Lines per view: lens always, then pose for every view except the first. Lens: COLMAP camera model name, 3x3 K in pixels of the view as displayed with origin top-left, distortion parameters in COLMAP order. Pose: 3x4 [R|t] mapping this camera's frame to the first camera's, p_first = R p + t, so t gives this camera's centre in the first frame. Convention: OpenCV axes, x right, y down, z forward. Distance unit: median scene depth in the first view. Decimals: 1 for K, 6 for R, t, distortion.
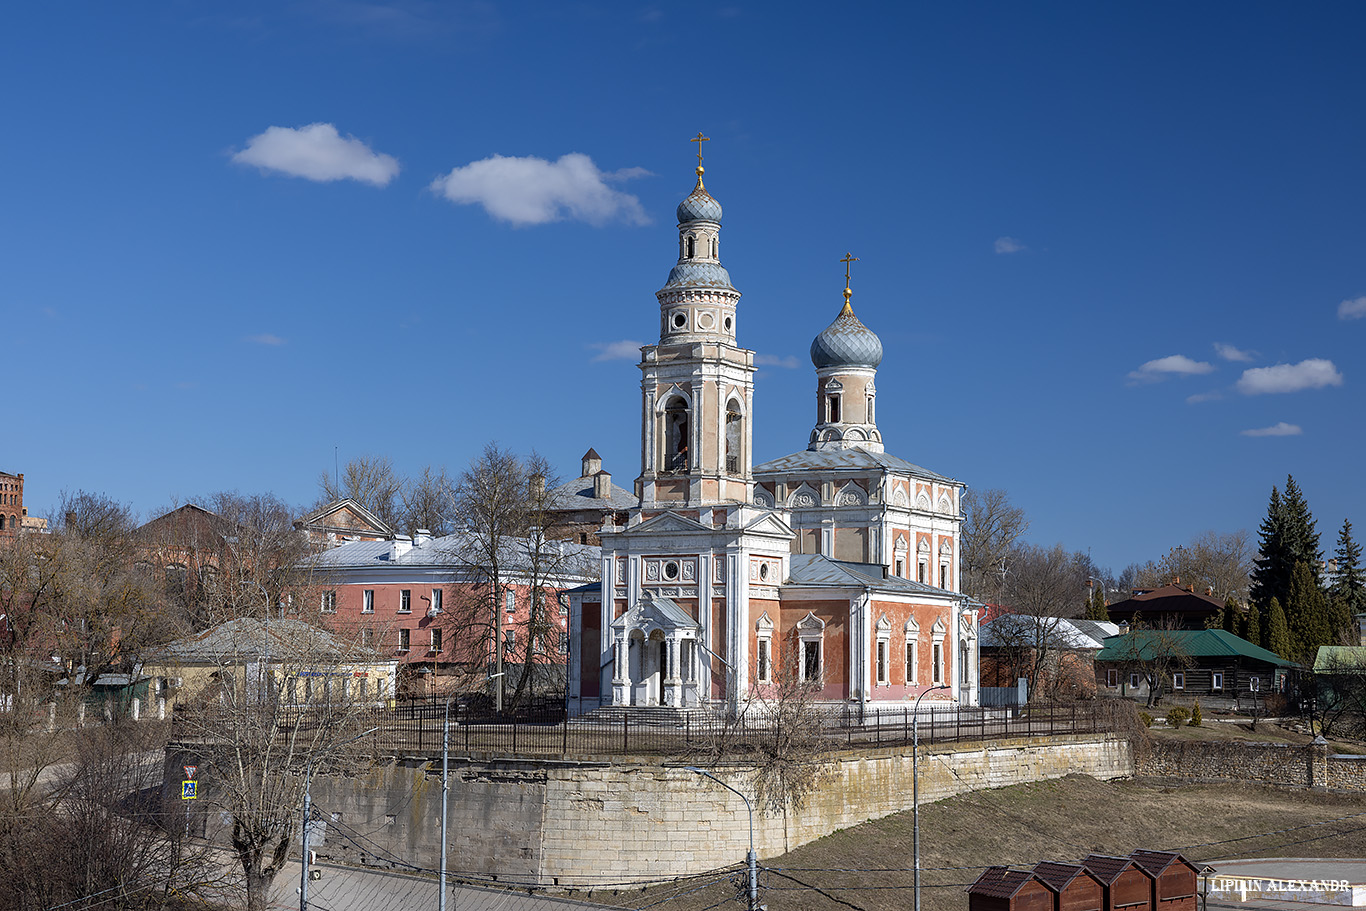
lens RADIAL K [[2379.2, 0, 683.0], [0, 2379.2, 455.5], [0, 0, 1]] dist [0.007449, 0.142980]
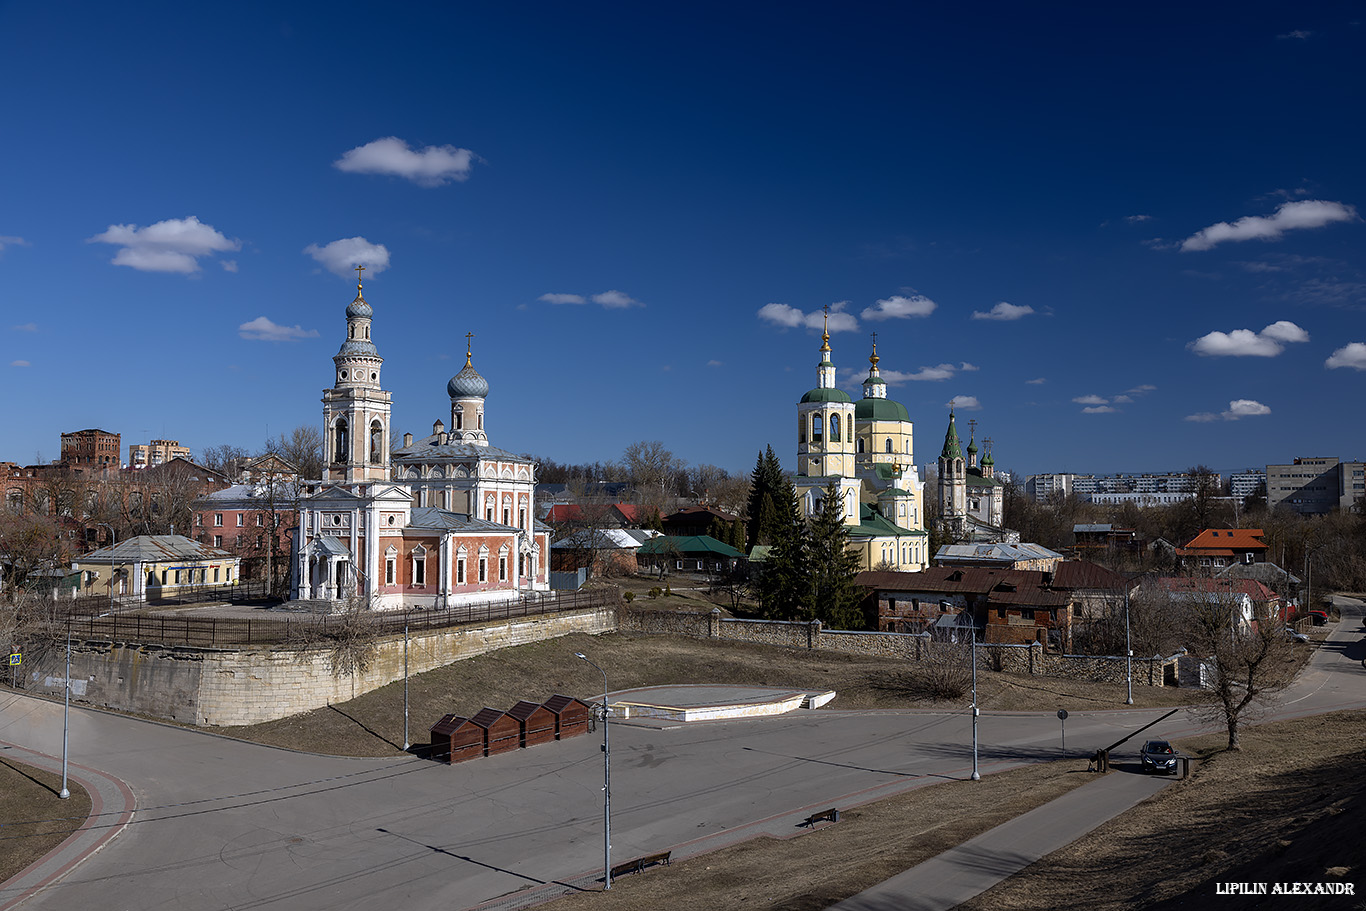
lens RADIAL K [[1209.6, 0, 683.0], [0, 1209.6, 455.5], [0, 0, 1]] dist [-0.000882, -0.000942]
pose [[0.996401, -0.001924, 0.084737, 0.170202], [-0.001691, 0.999092, 0.042568, -0.036258], [-0.084742, -0.042558, 0.995494, 0.105015]]
